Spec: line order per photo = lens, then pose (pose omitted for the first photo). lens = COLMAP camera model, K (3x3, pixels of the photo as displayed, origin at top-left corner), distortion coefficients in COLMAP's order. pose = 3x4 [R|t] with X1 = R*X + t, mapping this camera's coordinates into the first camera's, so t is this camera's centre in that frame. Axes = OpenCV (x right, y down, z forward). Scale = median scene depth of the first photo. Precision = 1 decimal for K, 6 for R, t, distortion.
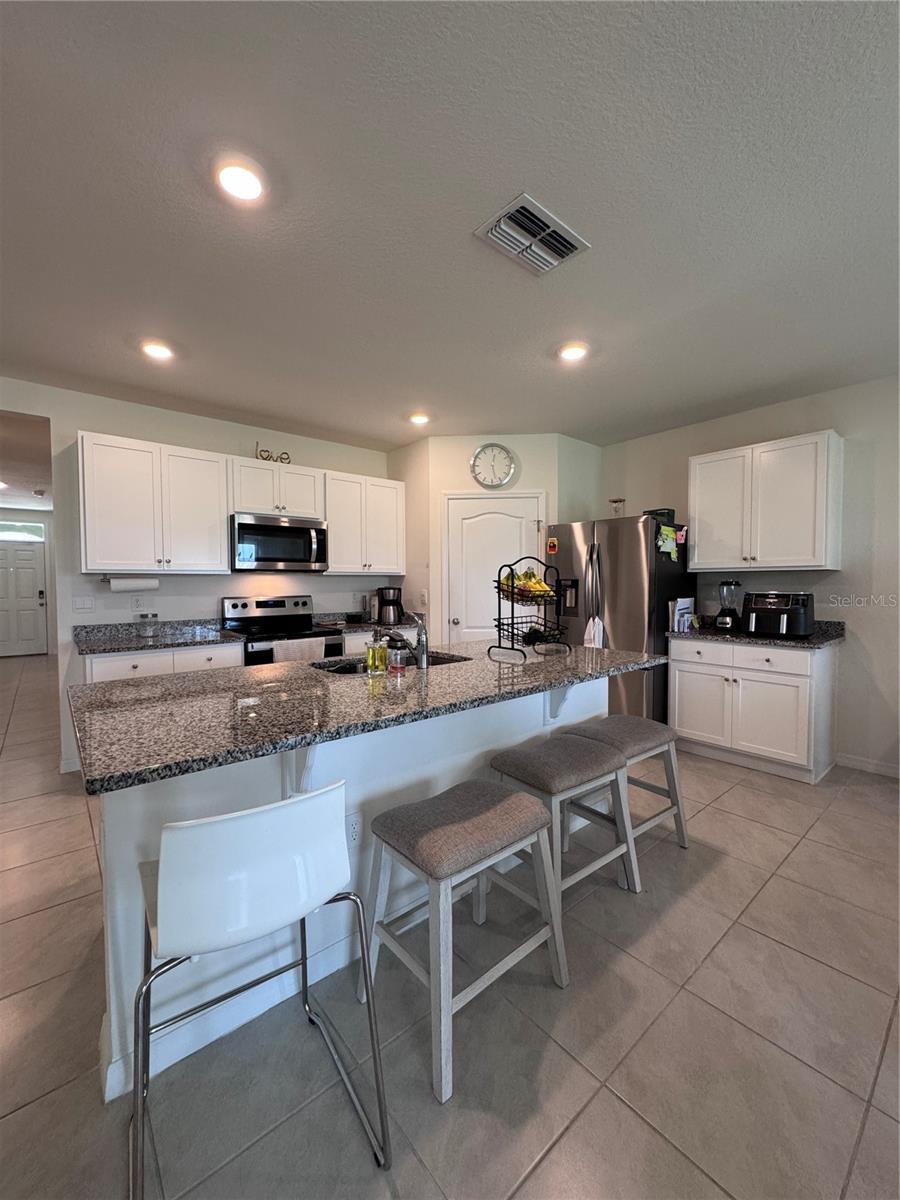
lens RADIAL K [[479.0, 0, 451.2], [0, 479.0, 598.0], [0, 0, 1]] dist [-0.002325, 0.000393]
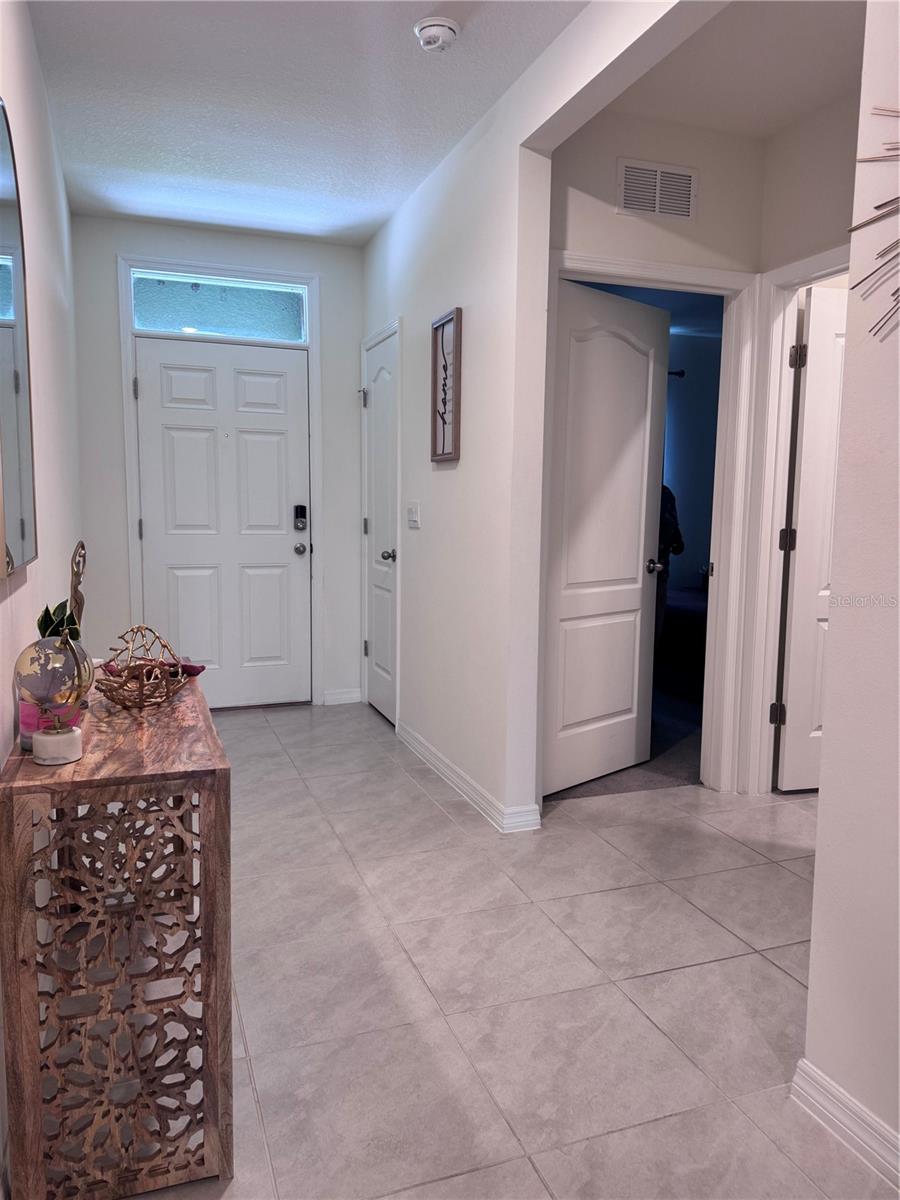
lens RADIAL K [[850.3, 0, 450.0], [0, 850.3, 600.0], [0, 0, 1]] dist [0.060399, -0.060243]
pose [[0.938294, 0.057215, -0.341072, -1.253220], [-0.029185, 0.995802, 0.086760, -0.010699], [0.344604, -0.071452, 0.936025, 1.111459]]
